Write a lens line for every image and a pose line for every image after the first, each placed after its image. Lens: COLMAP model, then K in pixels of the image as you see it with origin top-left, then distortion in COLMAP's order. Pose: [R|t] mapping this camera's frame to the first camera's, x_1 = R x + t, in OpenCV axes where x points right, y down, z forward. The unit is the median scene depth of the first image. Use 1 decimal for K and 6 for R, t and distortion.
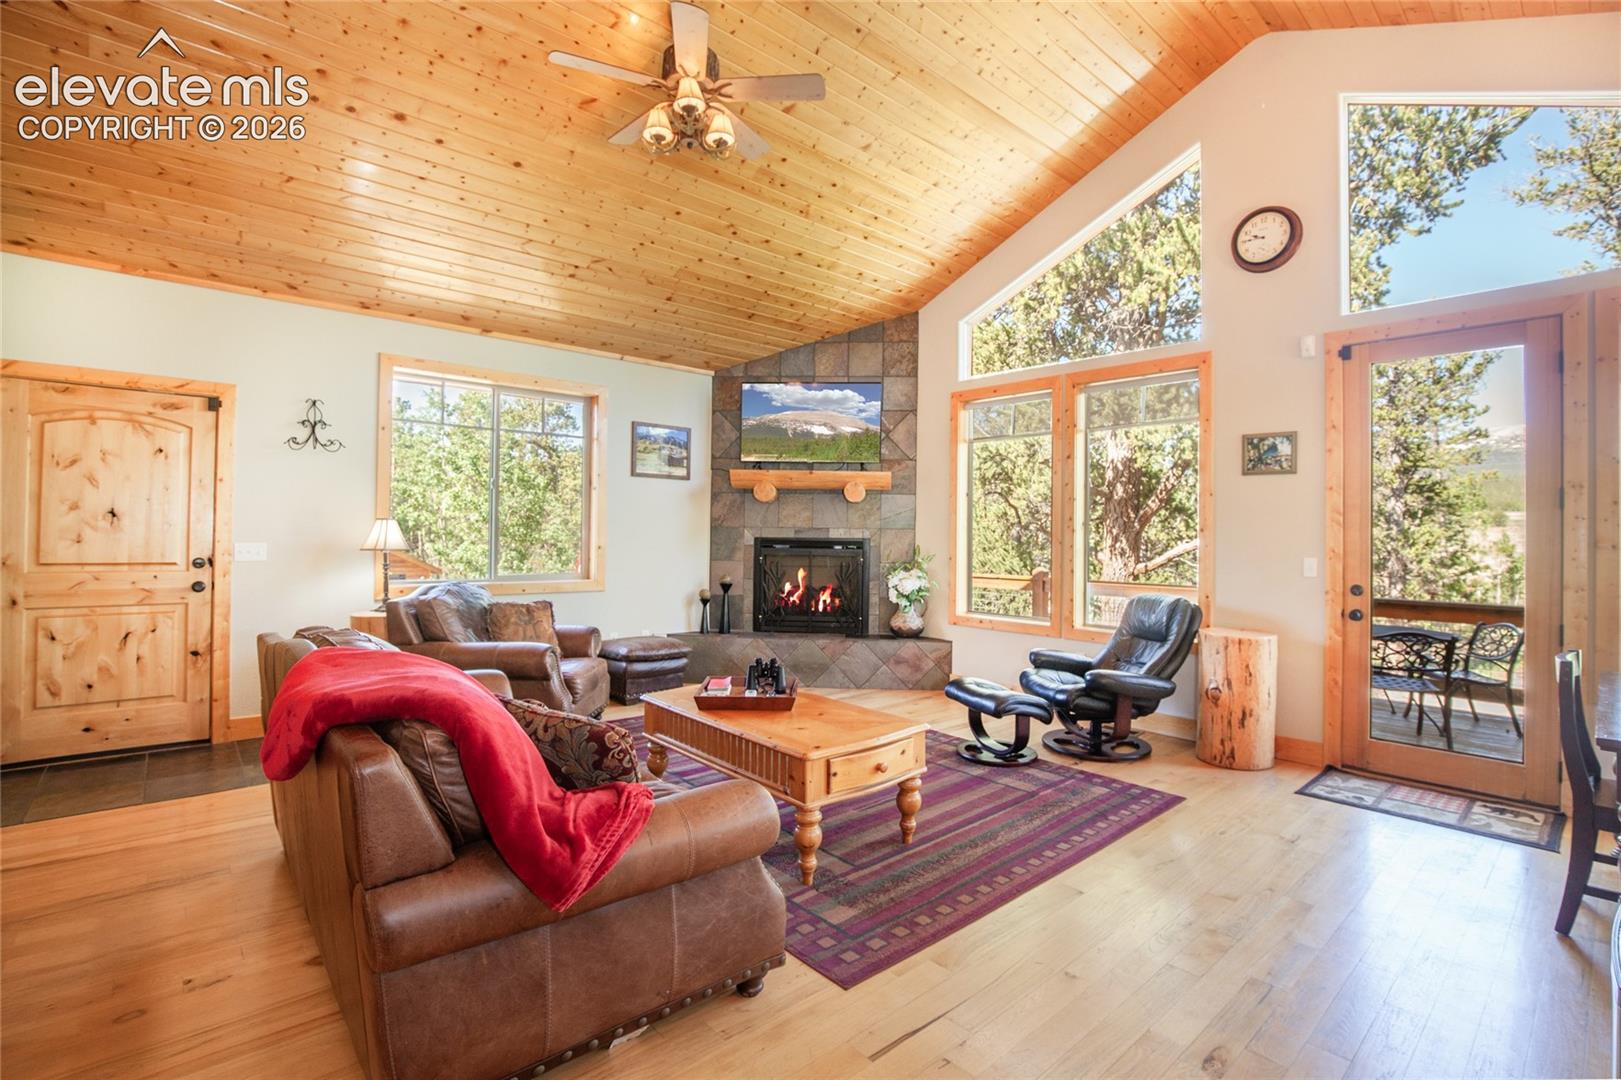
lens RADIAL K [[748.8, 0, 831.9], [0, 748.8, 524.3], [0, 0, 1]] dist [-0.046958, 0.011126]
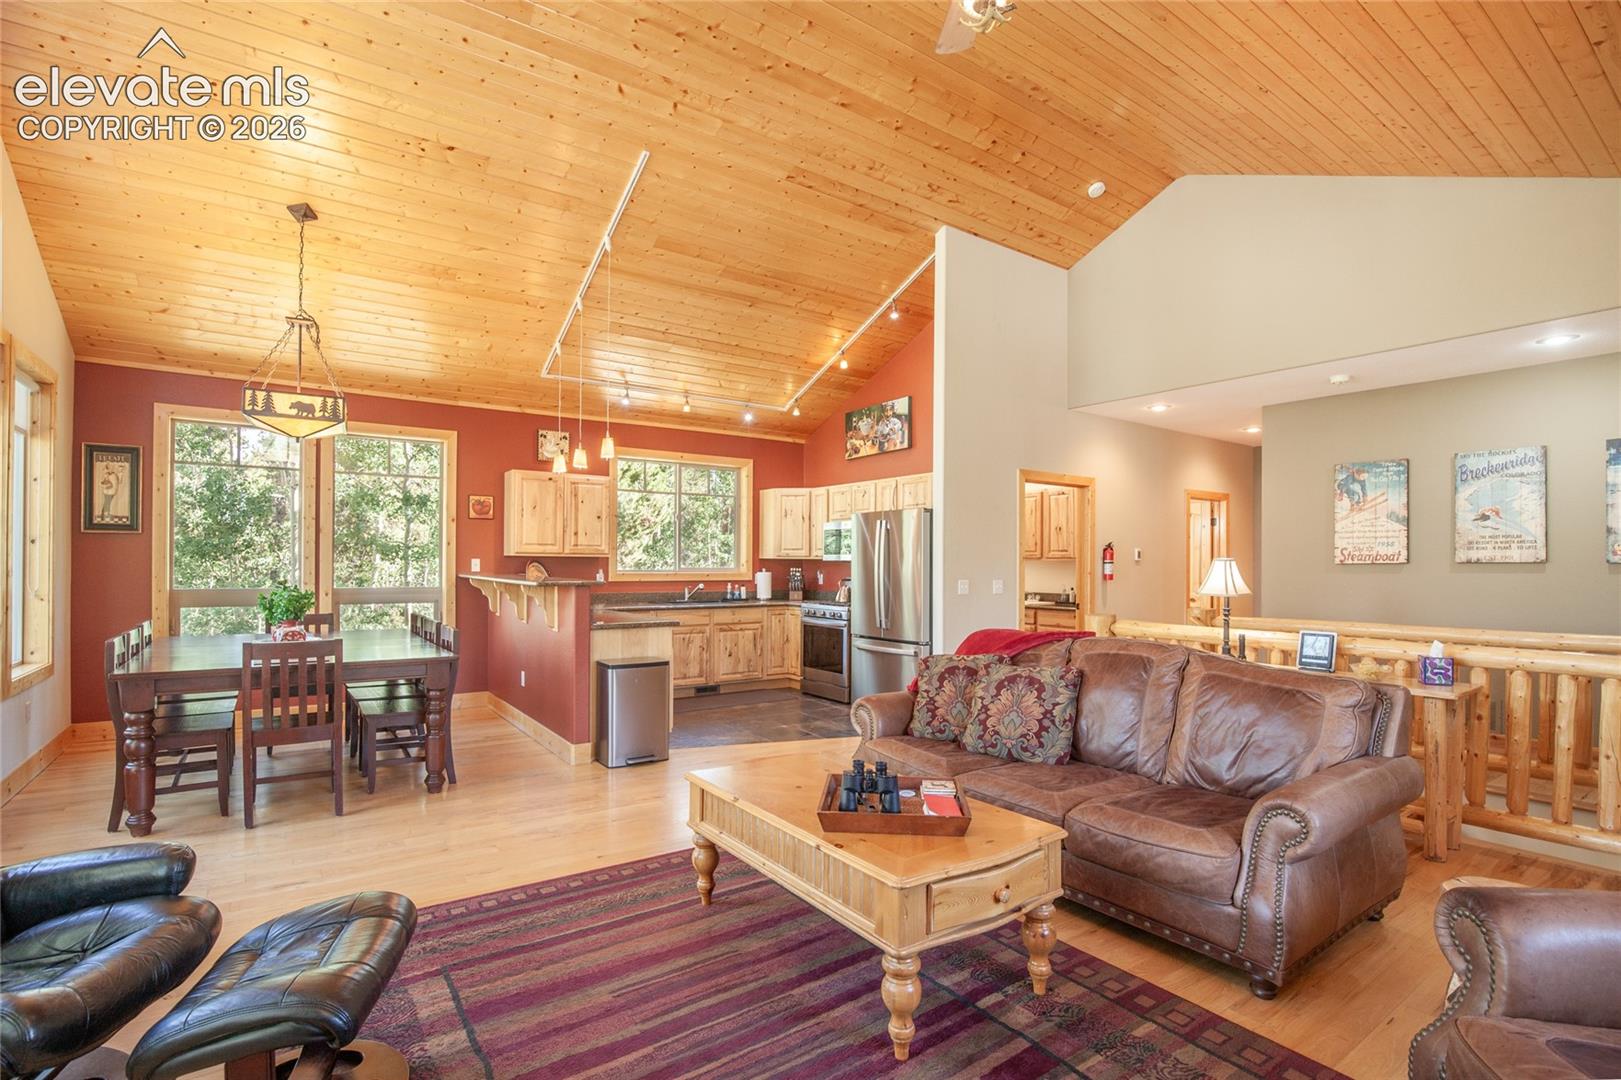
lens RADIAL K [[764.8, 0, 809.5], [0, 764.8, 562.0], [0, 0, 1]] dist [-0.026313, 0.000881]
pose [[-0.991407, -0.020782, 0.129156, -0.100476], [-0.022382, 0.999690, -0.010950, 0.012261], [-0.128888, -0.013747, -0.991564, 1.416434]]
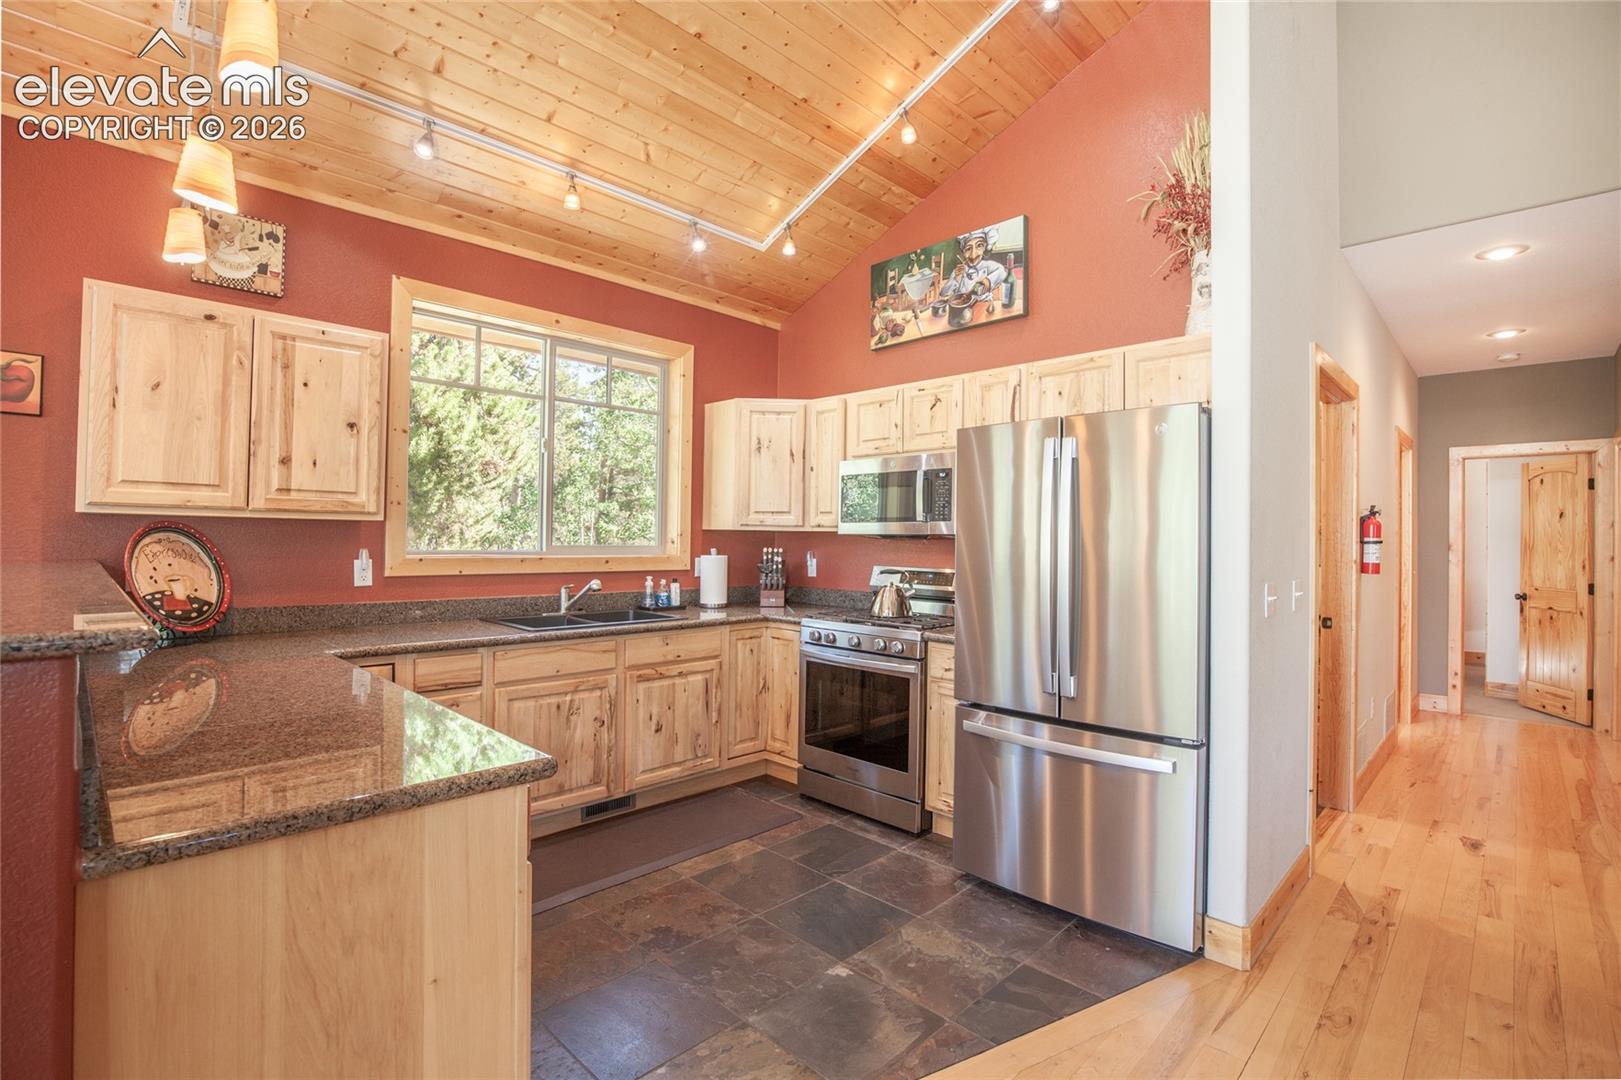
lens RADIAL K [[742.3, 0, 818.4], [0, 742.3, 532.2], [0, 0, 1]] dist [-0.030707, 0.000512]
pose [[-0.997916, -0.029648, -0.057318, 0.184828], [-0.028313, 0.999312, -0.023960, 0.008484], [0.057988, -0.022287, -0.998068, 0.508328]]
